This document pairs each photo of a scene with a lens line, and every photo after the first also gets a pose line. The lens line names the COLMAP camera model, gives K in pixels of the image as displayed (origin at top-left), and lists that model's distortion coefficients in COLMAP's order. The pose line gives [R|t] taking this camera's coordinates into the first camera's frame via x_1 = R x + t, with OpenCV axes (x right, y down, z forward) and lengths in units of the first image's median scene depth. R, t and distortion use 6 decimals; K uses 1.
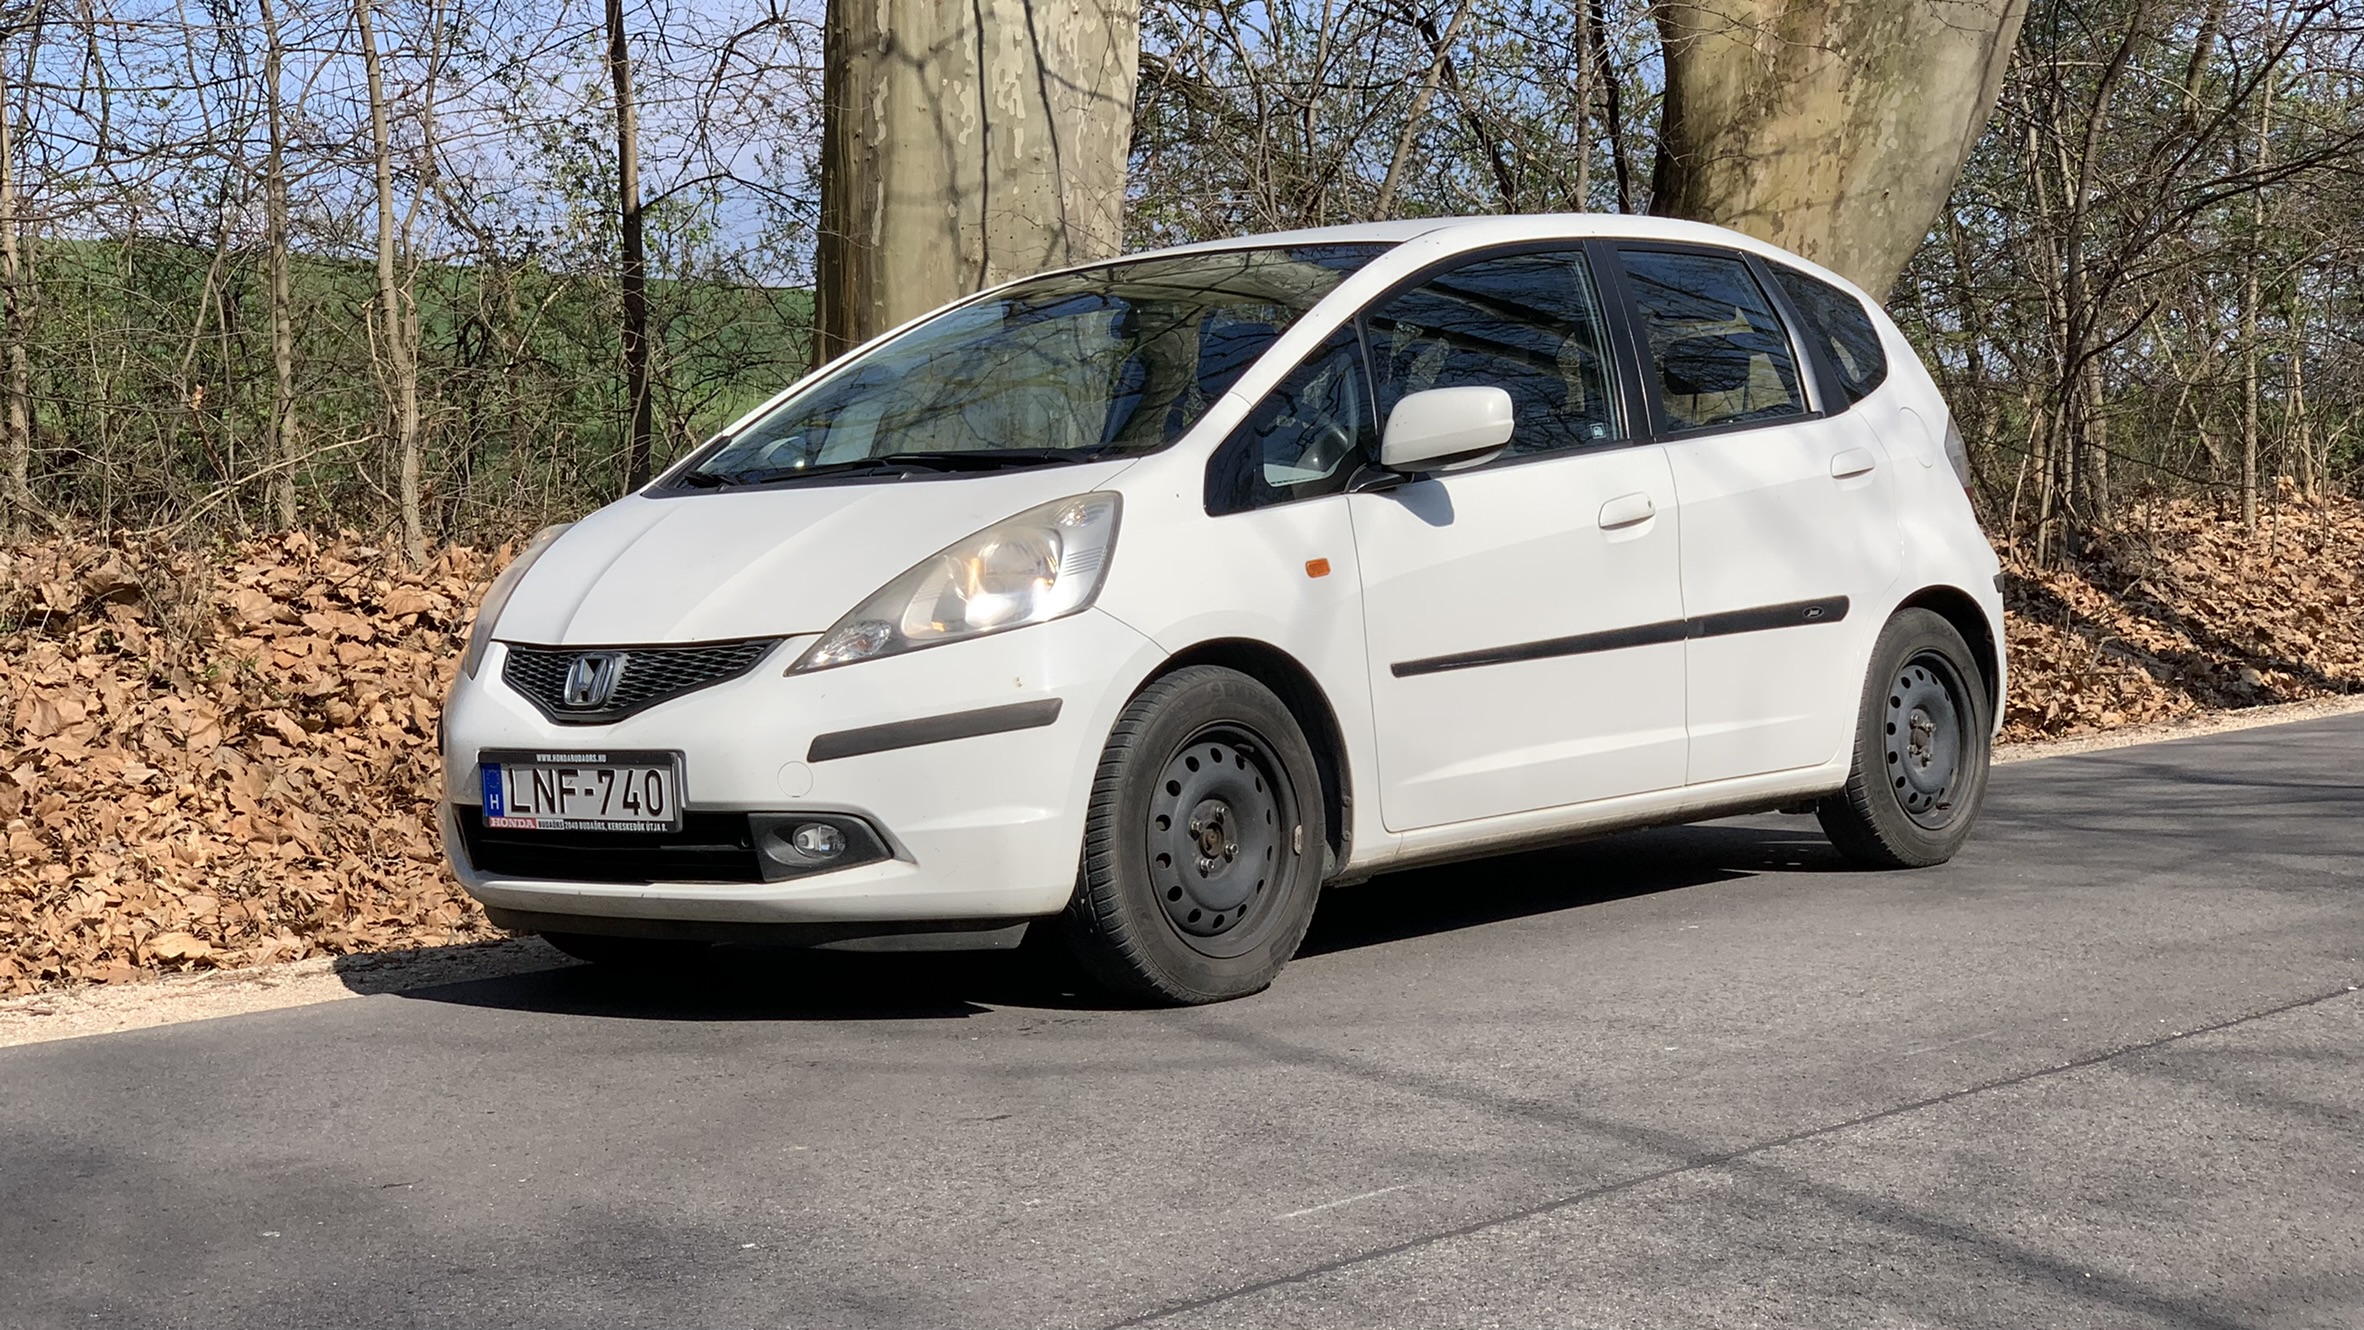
lens RADIAL K [[3532.0, 0, 1166.2], [0, 3532.0, 661.8], [0, 0, 1]] dist [0.053185, 0.000000]
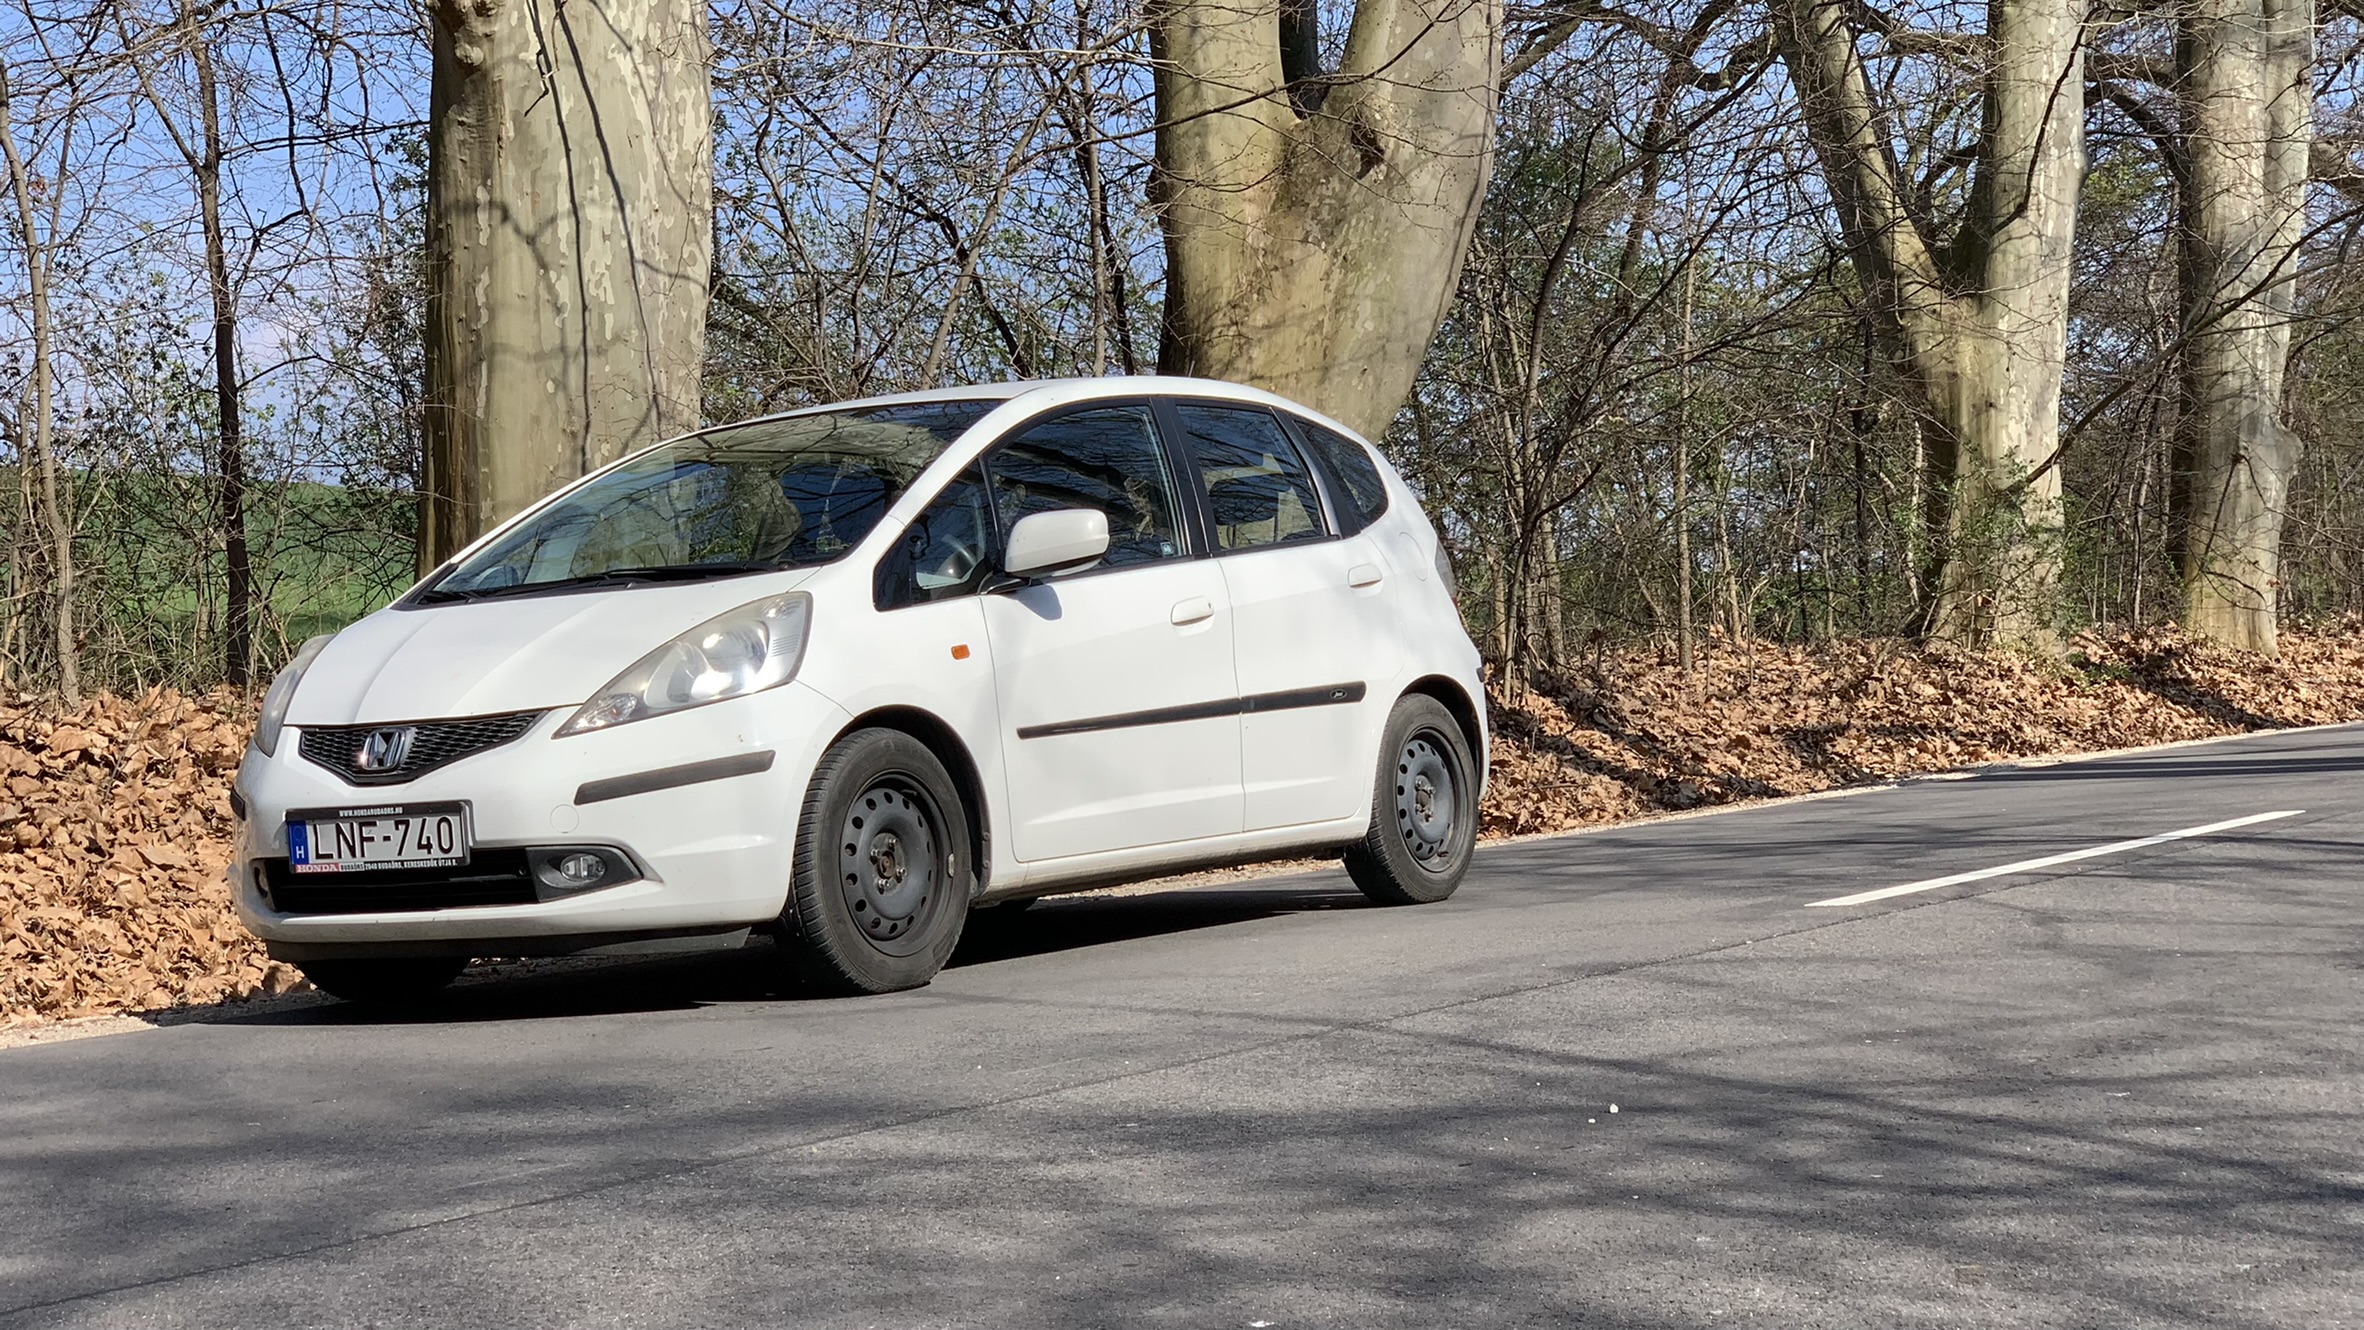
lens RADIAL K [[3532.0, 0, 1174.3], [0, 3532.0, 705.7], [0, 0, 1]] dist [0.053185, 0.000000]
pose [[0.988626, -0.019760, 0.149088, -0.062747], [0.025757, 0.998930, -0.038402, 0.038293], [-0.148170, 0.041805, 0.988078, -0.233342]]
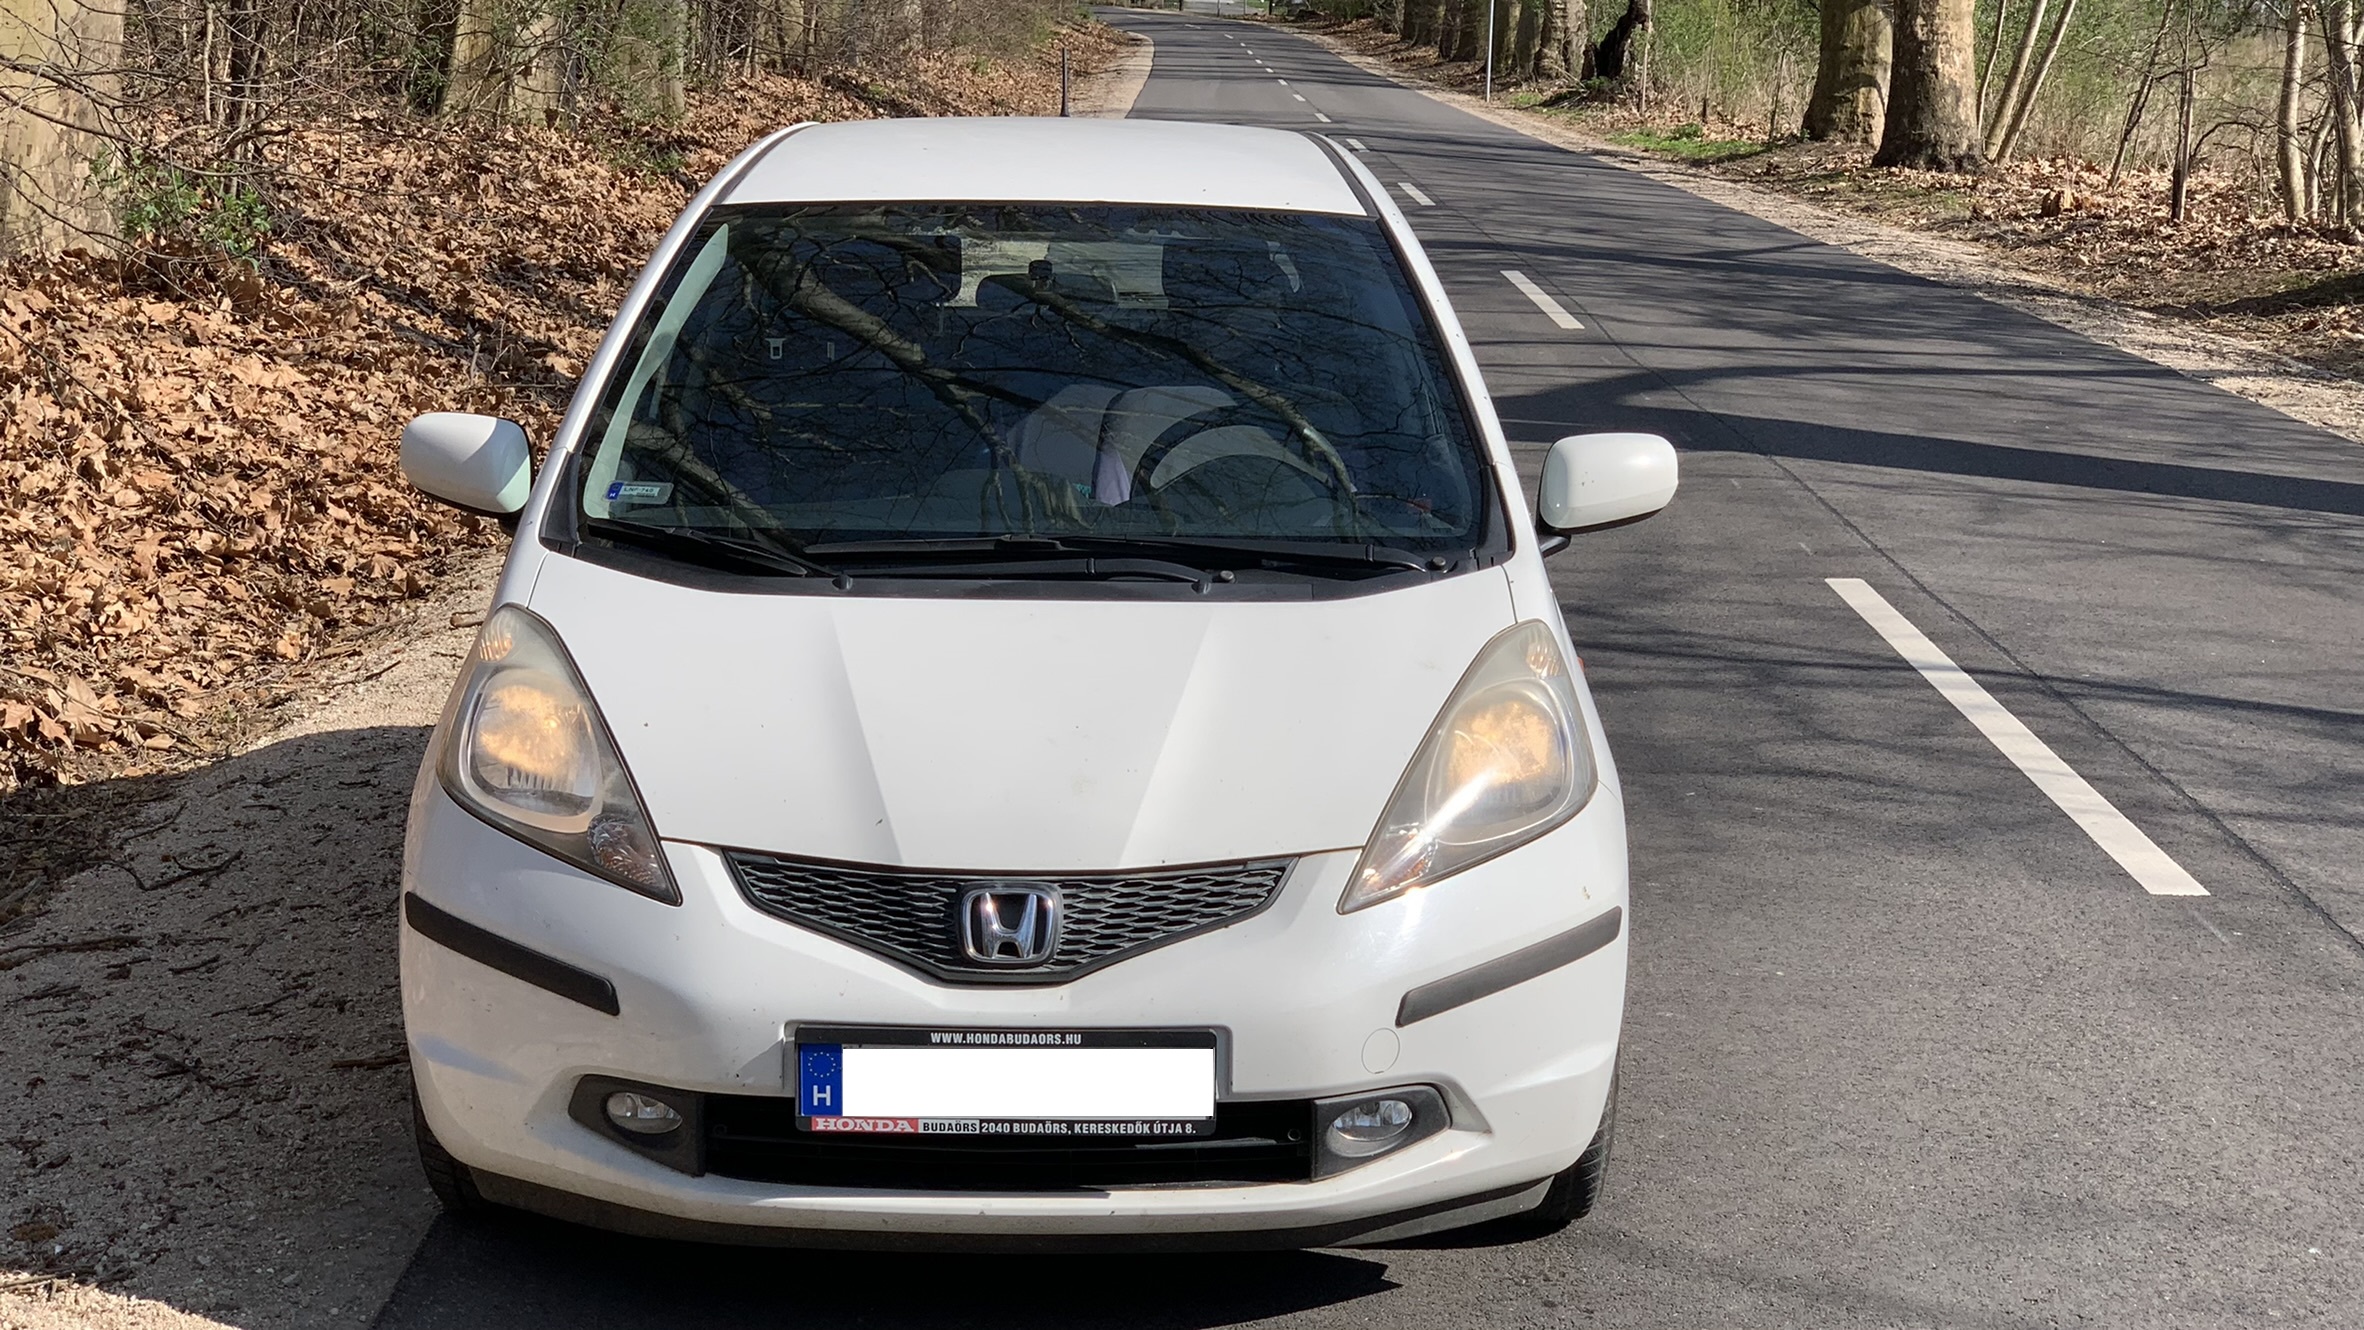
lens RADIAL K [[3532.0, 0, 1189.4], [0, 3532.0, 697.7], [0, 0, 1]] dist [0.053185, 0.000000]
pose [[0.736438, -0.079977, 0.671760, -0.524099], [-0.027763, 0.988578, 0.148132, -0.125940], [-0.675935, -0.127740, 0.725806, 0.394055]]
